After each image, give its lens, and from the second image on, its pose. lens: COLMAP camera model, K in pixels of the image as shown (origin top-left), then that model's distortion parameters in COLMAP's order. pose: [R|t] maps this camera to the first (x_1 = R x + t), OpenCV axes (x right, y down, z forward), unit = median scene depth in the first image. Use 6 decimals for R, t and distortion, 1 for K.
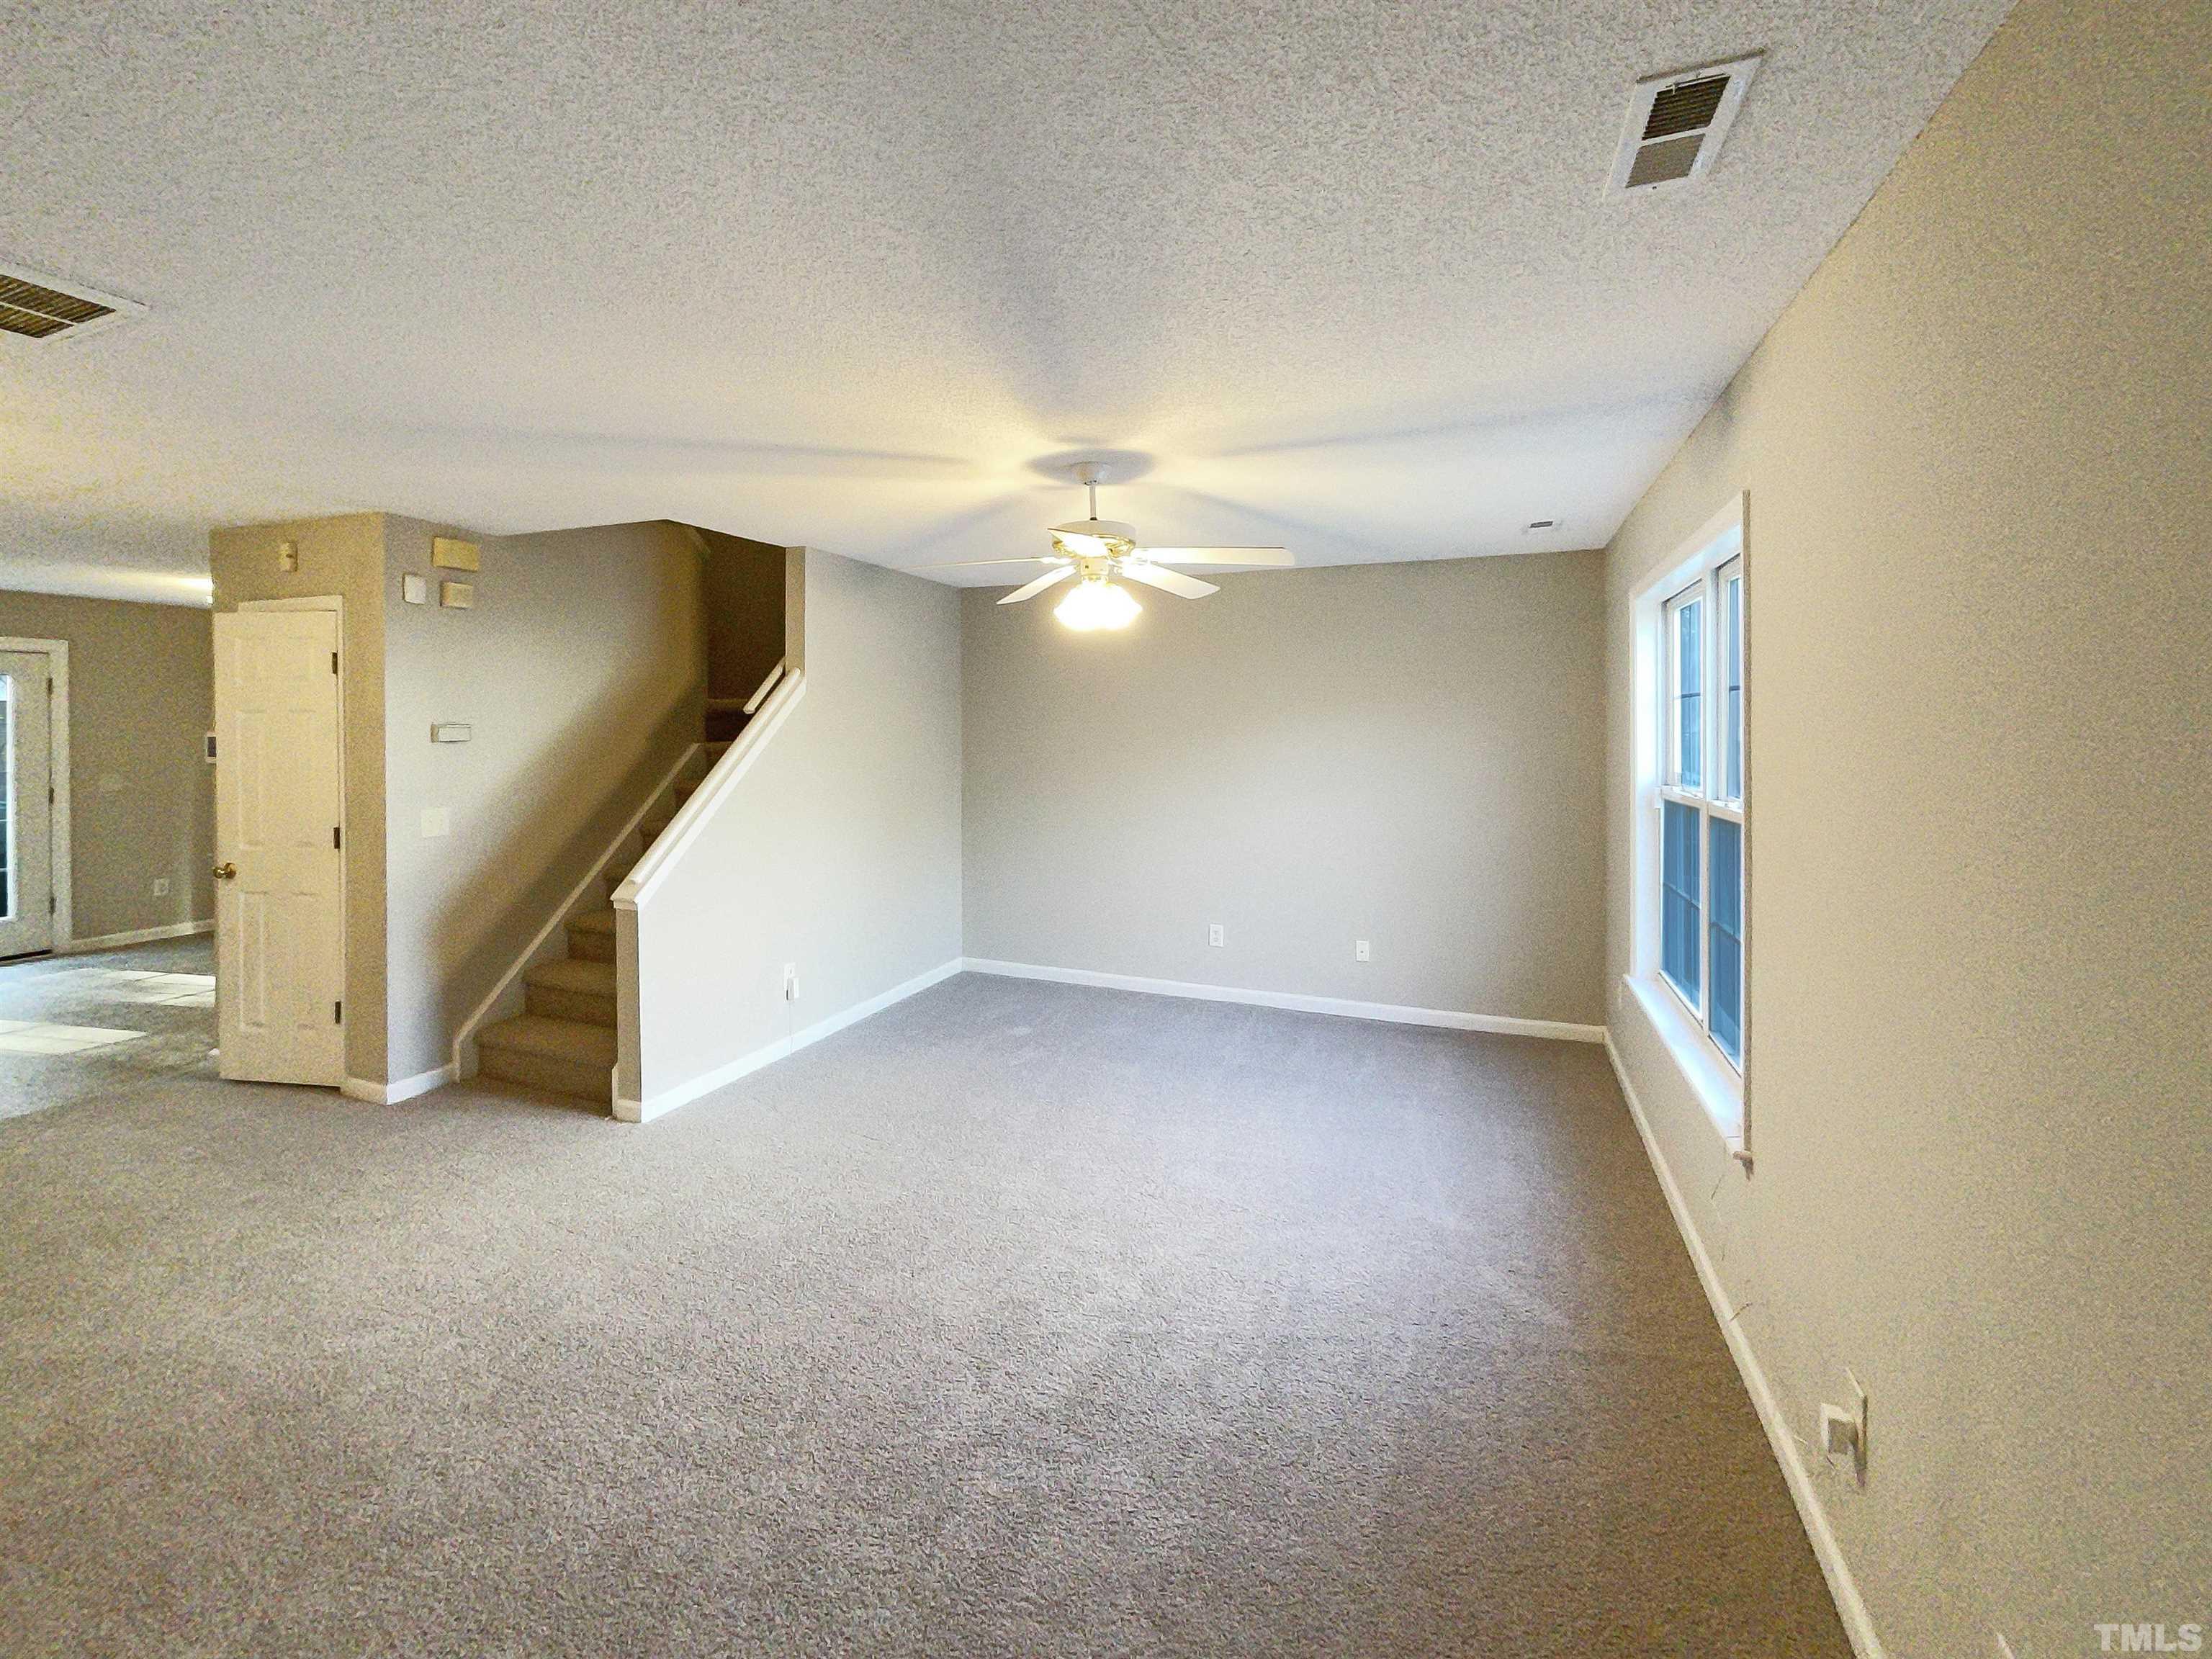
lens RADIAL K [[880.9, 0, 1106.5], [0, 880.9, 836.1], [0, 0, 1]] dist [-0.000544, -0.000192]
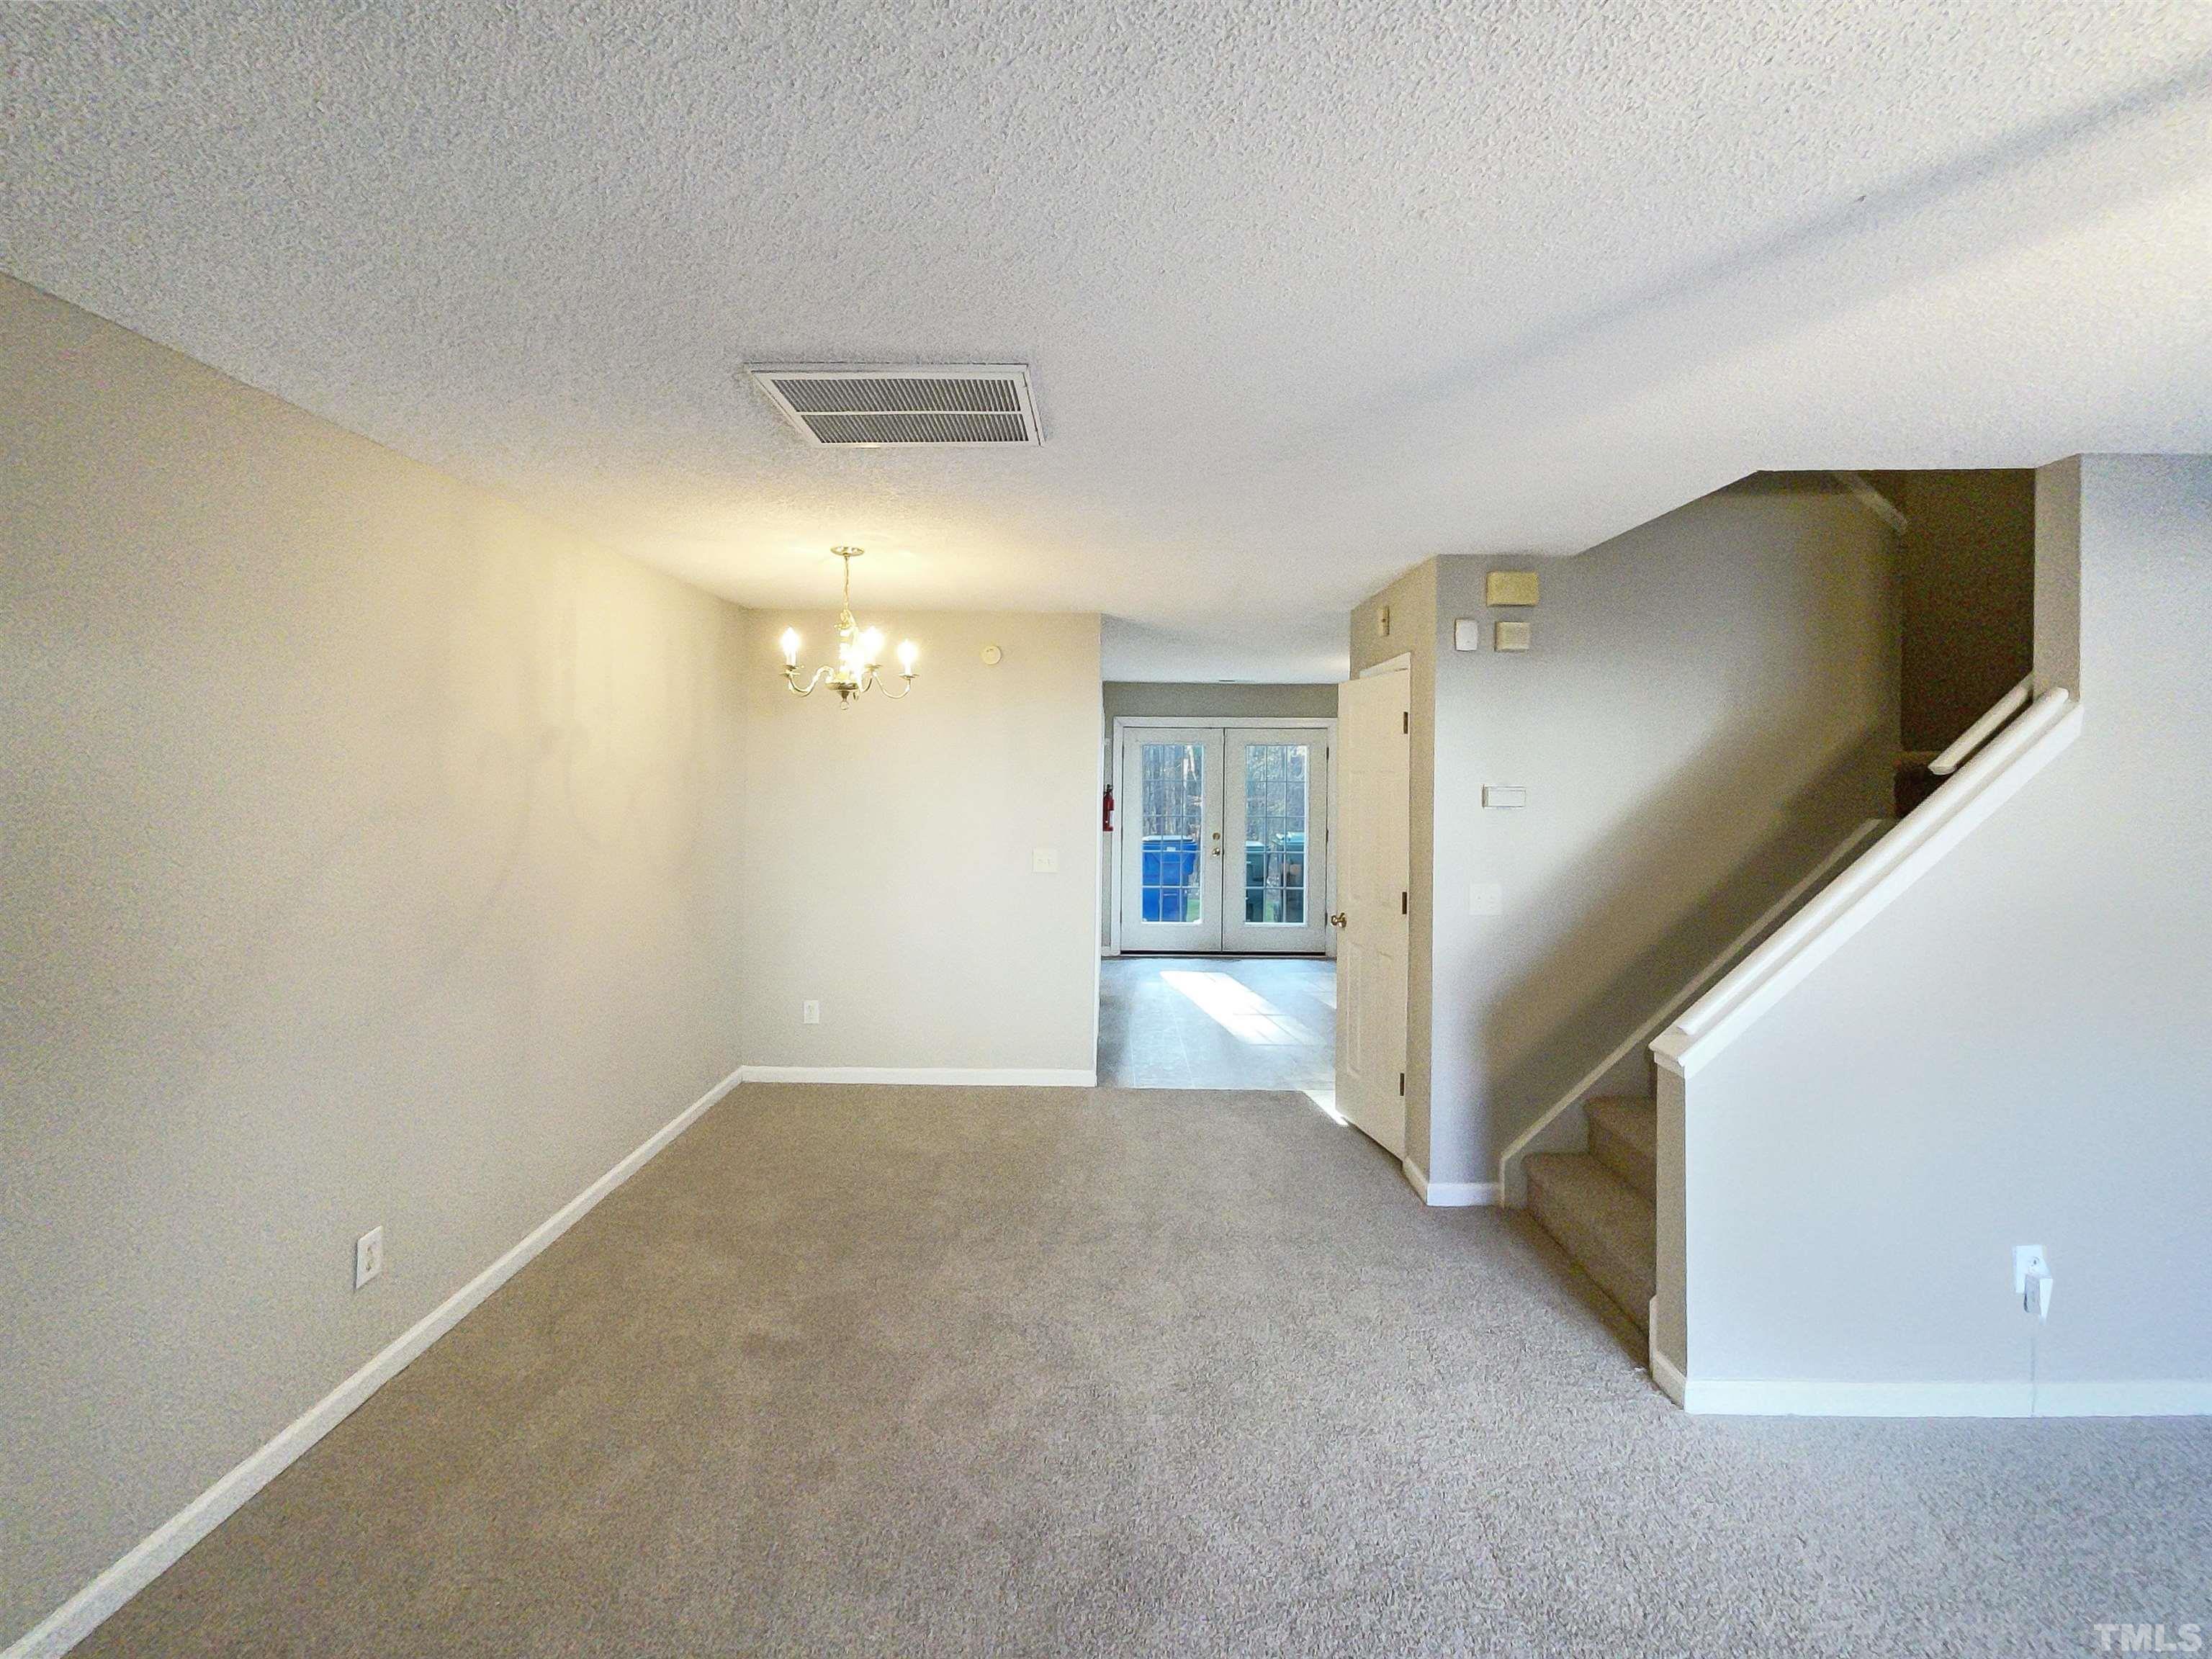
lens RADIAL K [[928.2, 0, 1102.0], [0, 928.2, 757.5], [0, 0, 1]] dist [-0.001972, -0.000319]
pose [[0.355025, -0.017851, -0.934686, -0.042053], [-0.124862, 0.989954, -0.066333, -0.045042], [0.926481, 0.140257, 0.349229, 0.308837]]
